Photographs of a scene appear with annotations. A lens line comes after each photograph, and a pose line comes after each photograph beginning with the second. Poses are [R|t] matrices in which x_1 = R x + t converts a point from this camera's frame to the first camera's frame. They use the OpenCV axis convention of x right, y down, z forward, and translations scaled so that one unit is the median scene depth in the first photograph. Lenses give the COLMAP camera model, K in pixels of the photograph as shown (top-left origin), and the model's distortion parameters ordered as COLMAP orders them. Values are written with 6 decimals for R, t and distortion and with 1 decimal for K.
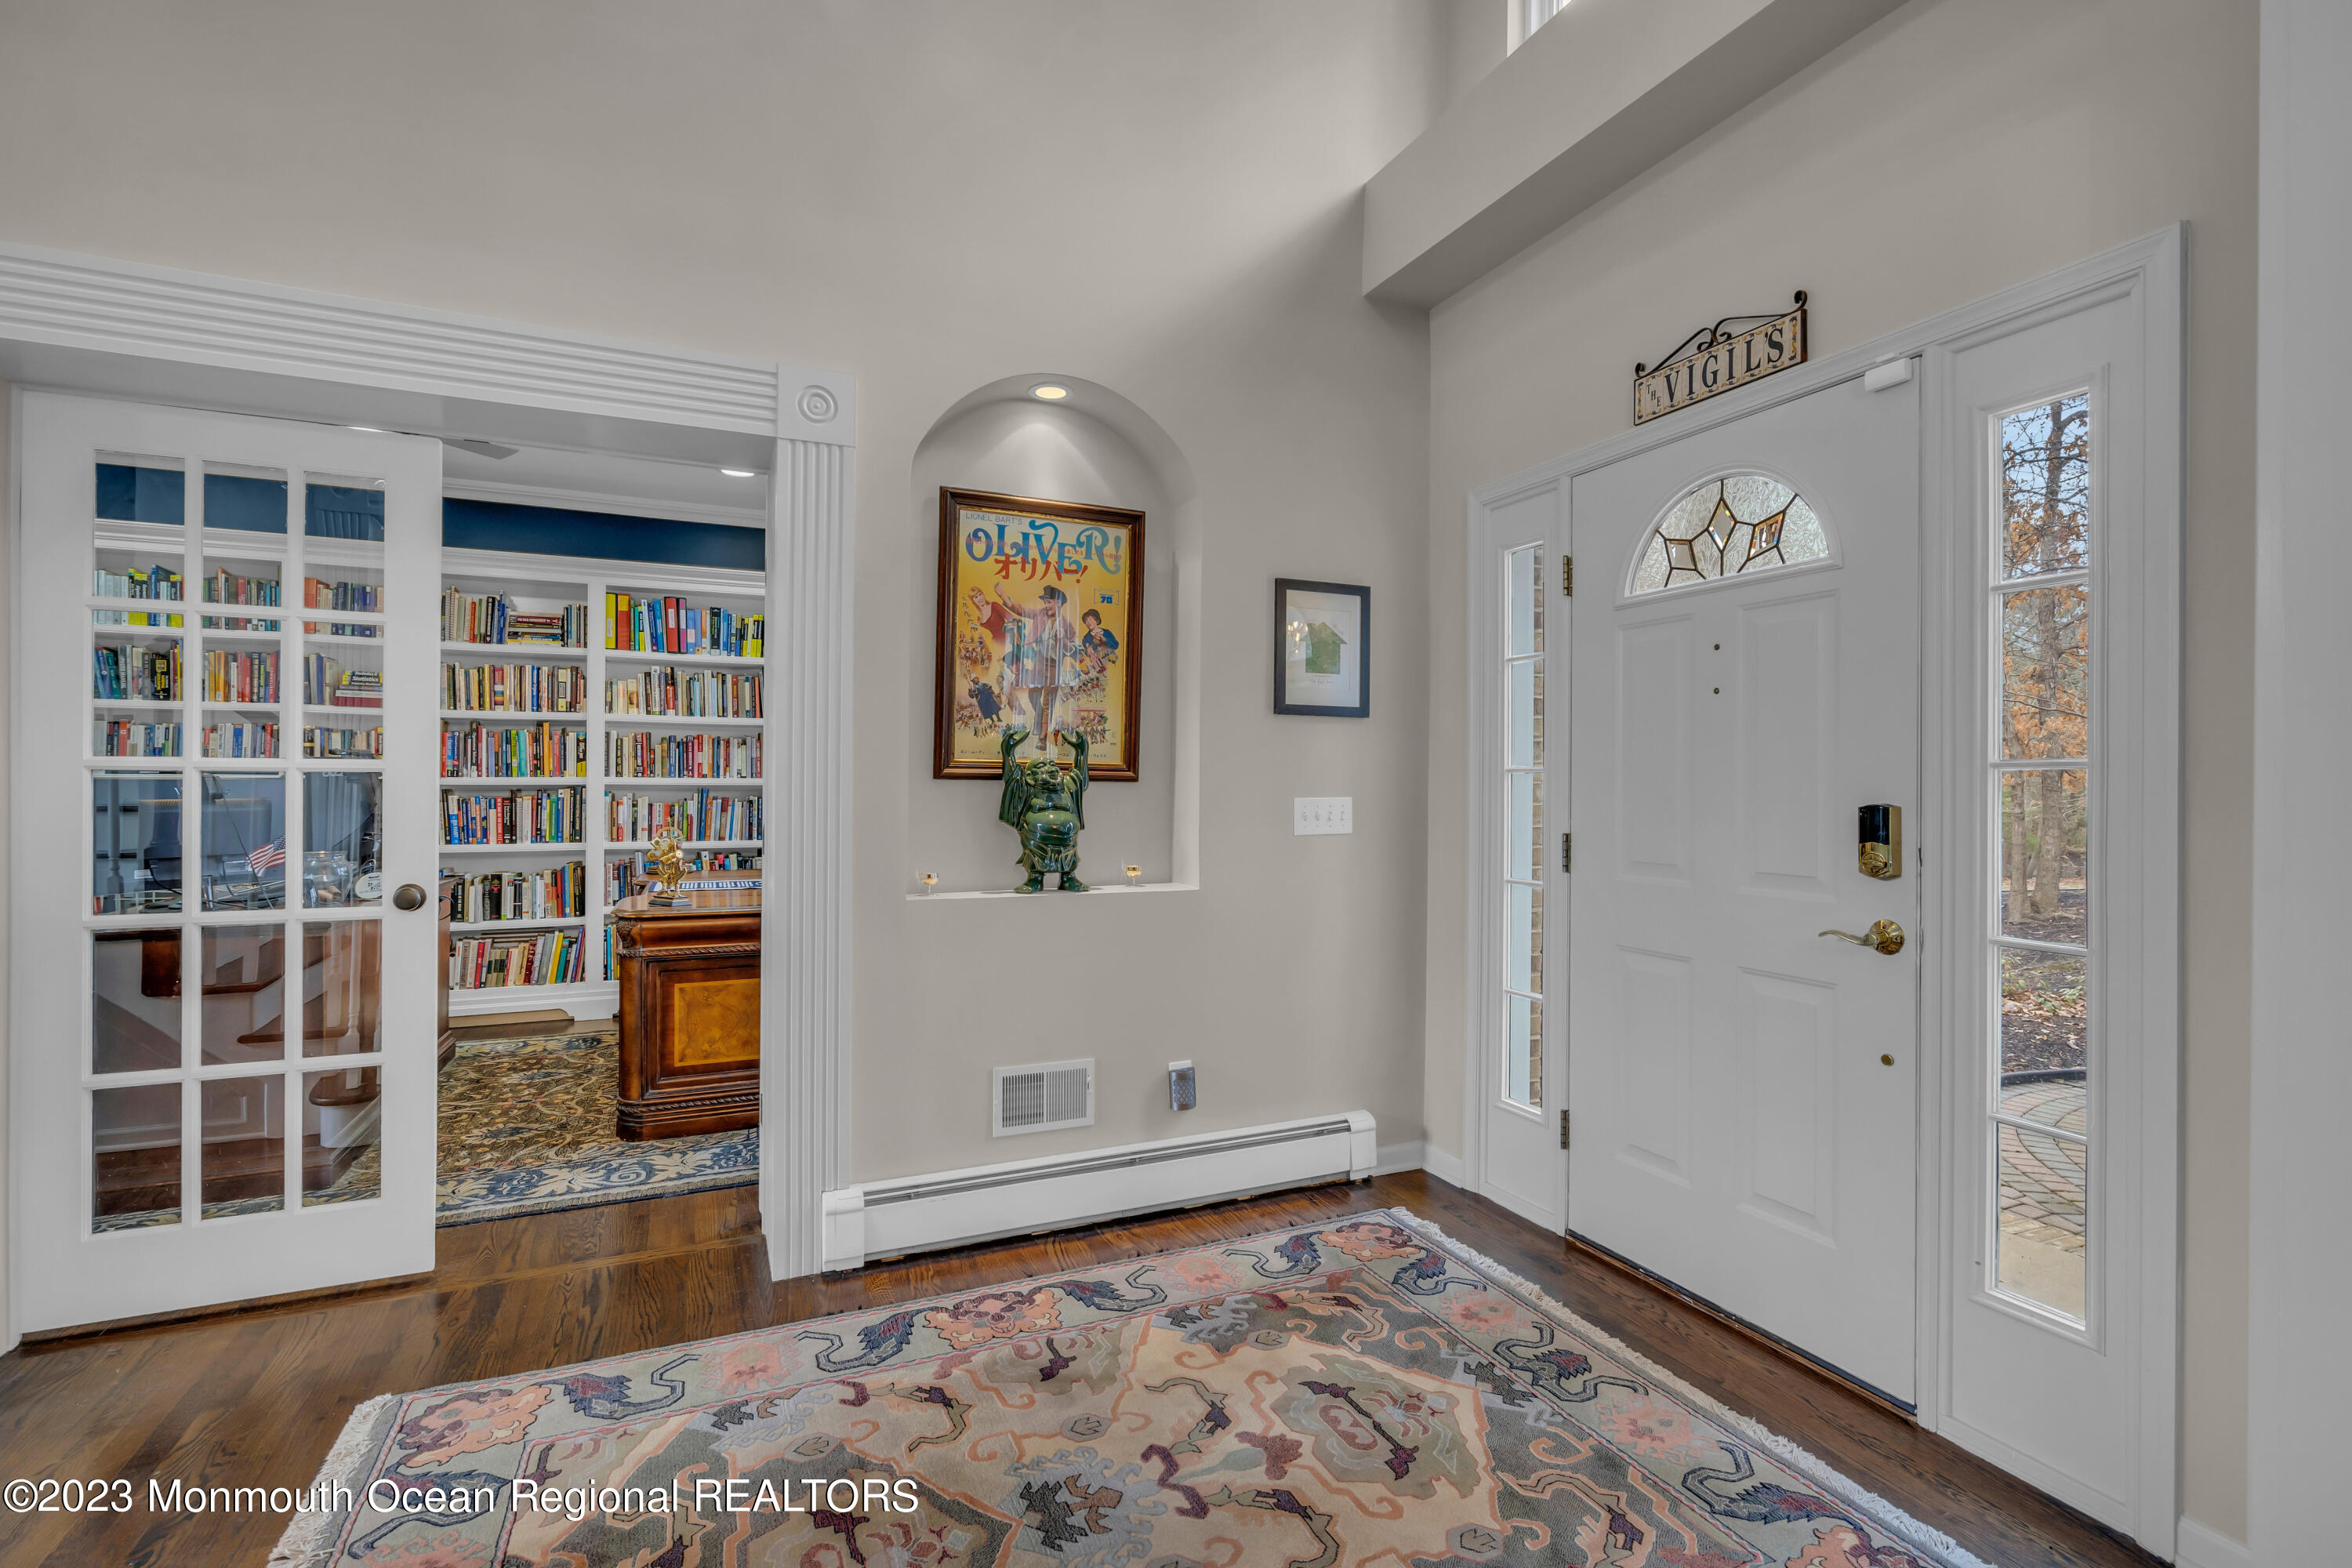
lens RADIAL K [[1068.9, 0, 1173.0], [0, 1068.9, 784.0], [0, 0, 1]] dist [-0.003854, 0.002143]
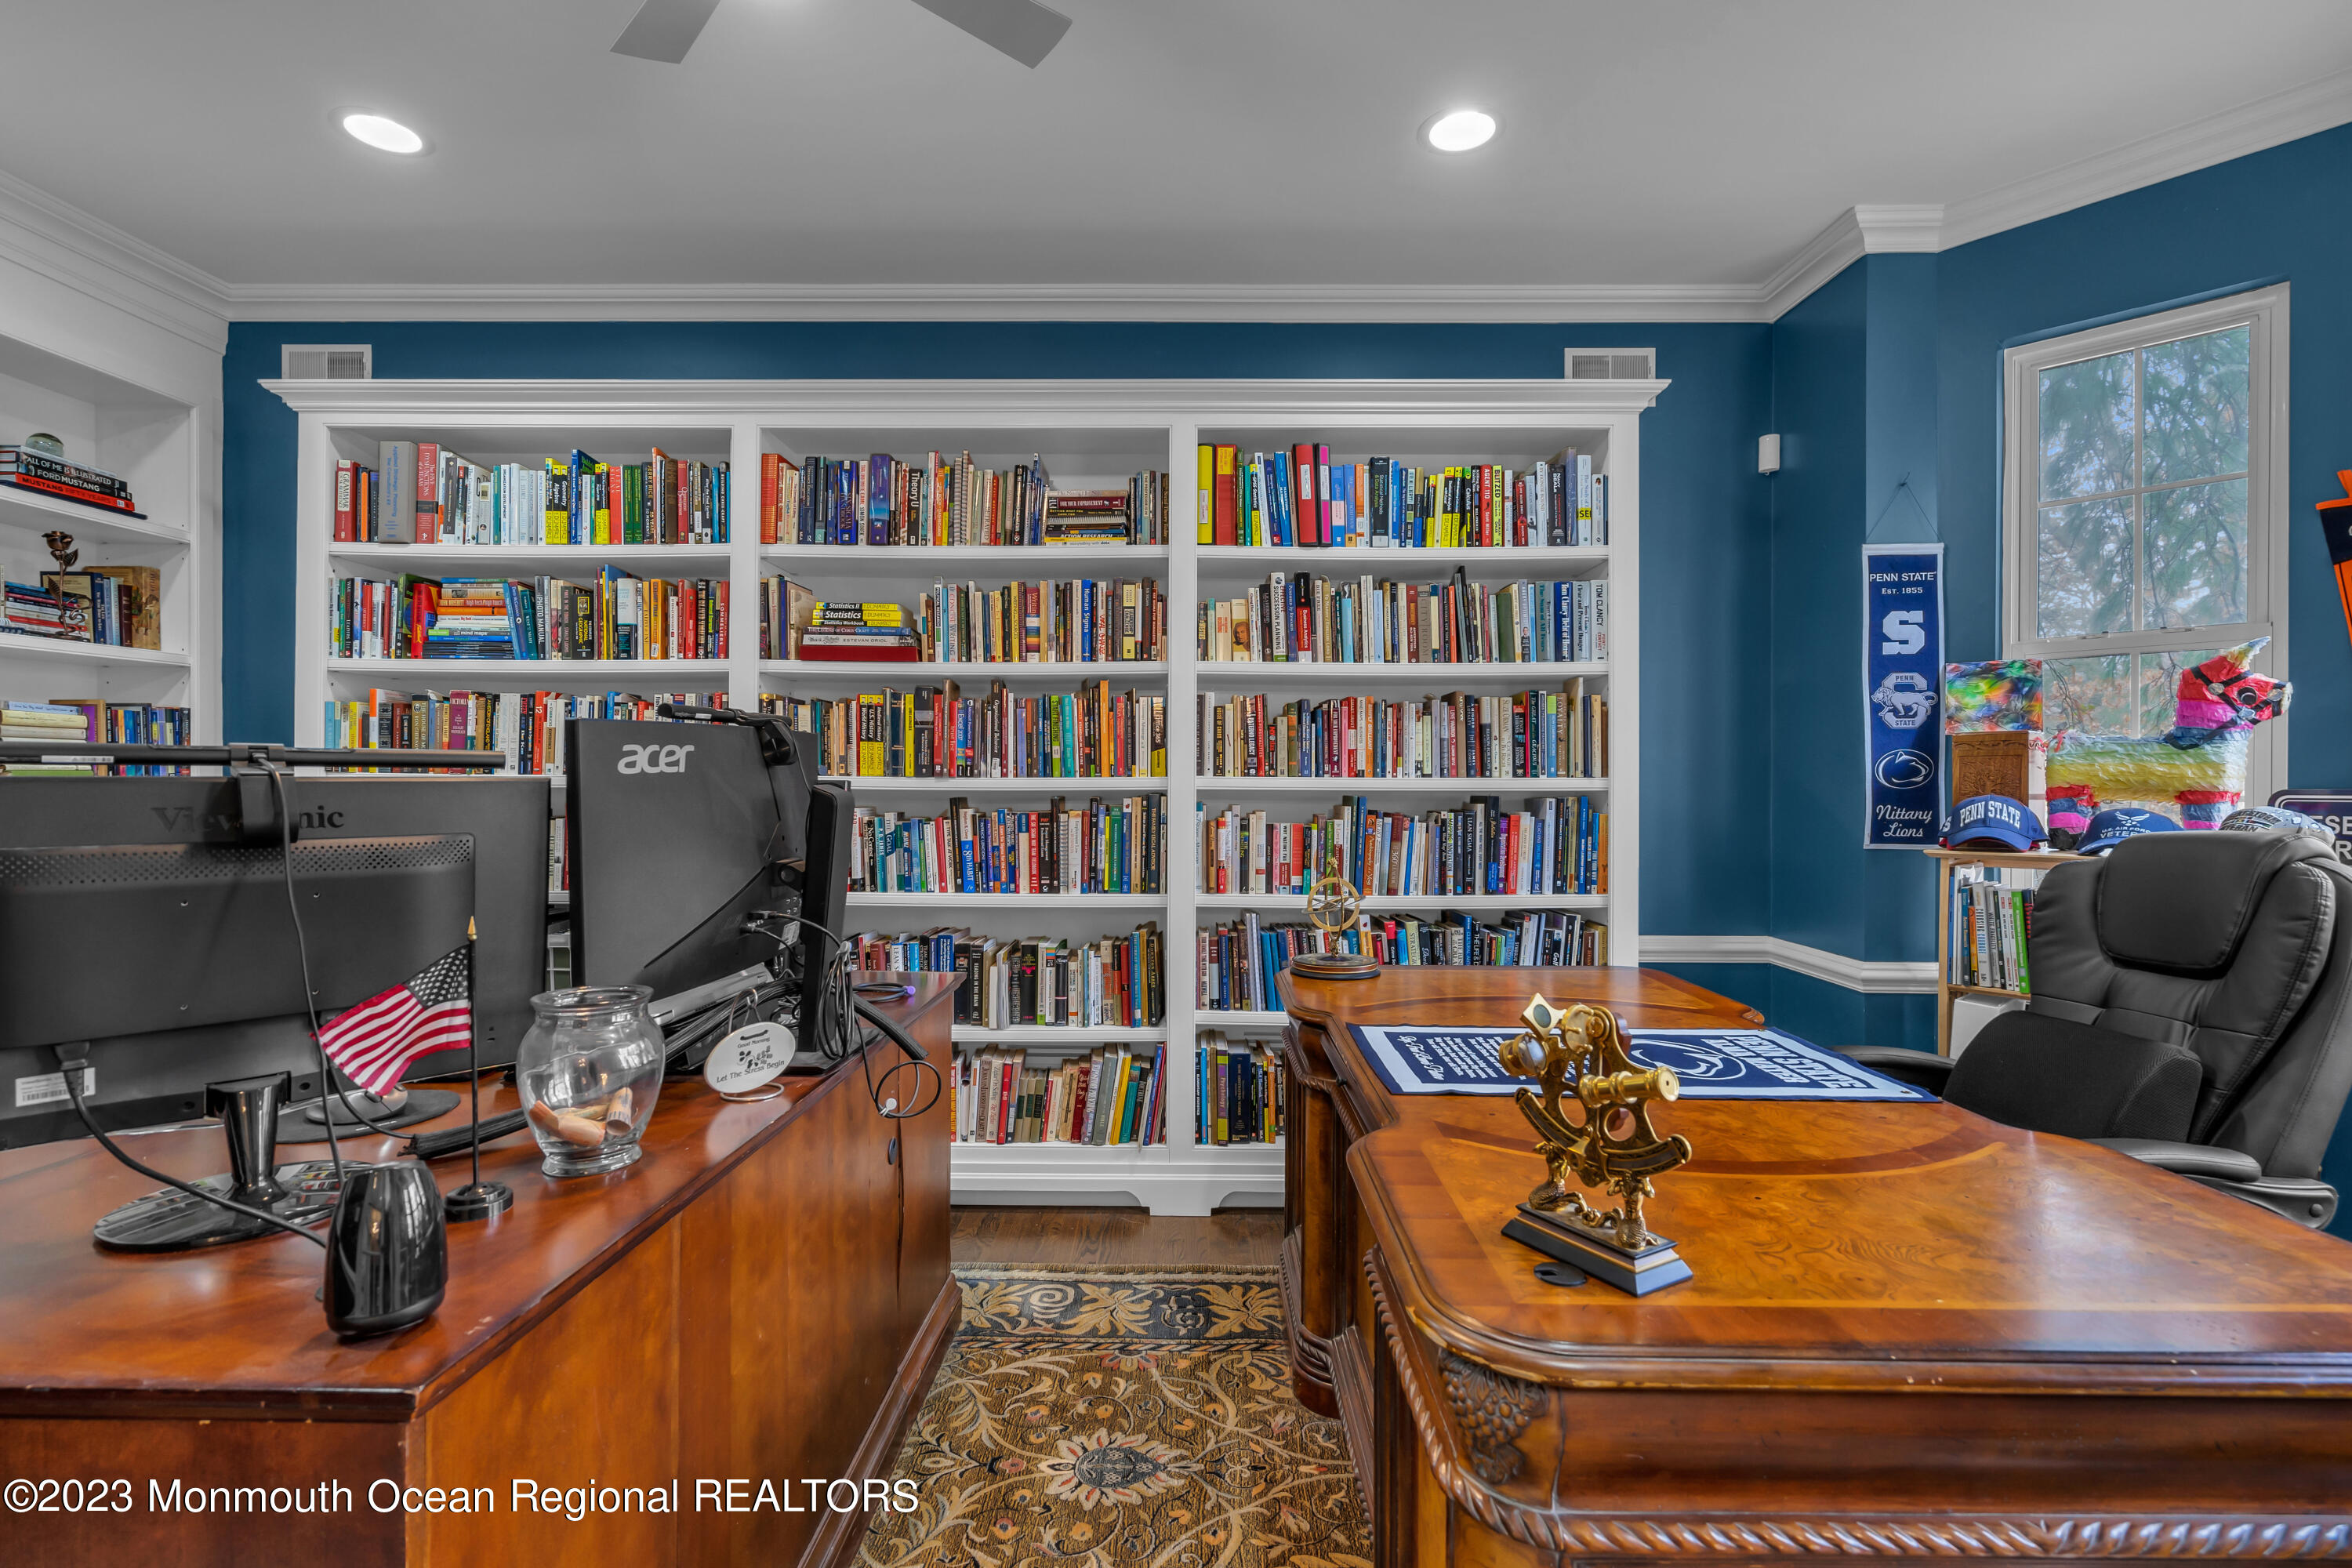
lens RADIAL K [[1068.9, 0, 1179.4], [0, 1068.9, 784.2], [0, 0, 1]] dist [-0.003854, 0.002143]
pose [[0.908711, -0.002153, -0.417421, -0.312295], [0.001988, 0.999998, -0.000830, -0.001927], [0.417422, -0.000076, 0.908713, 0.498349]]
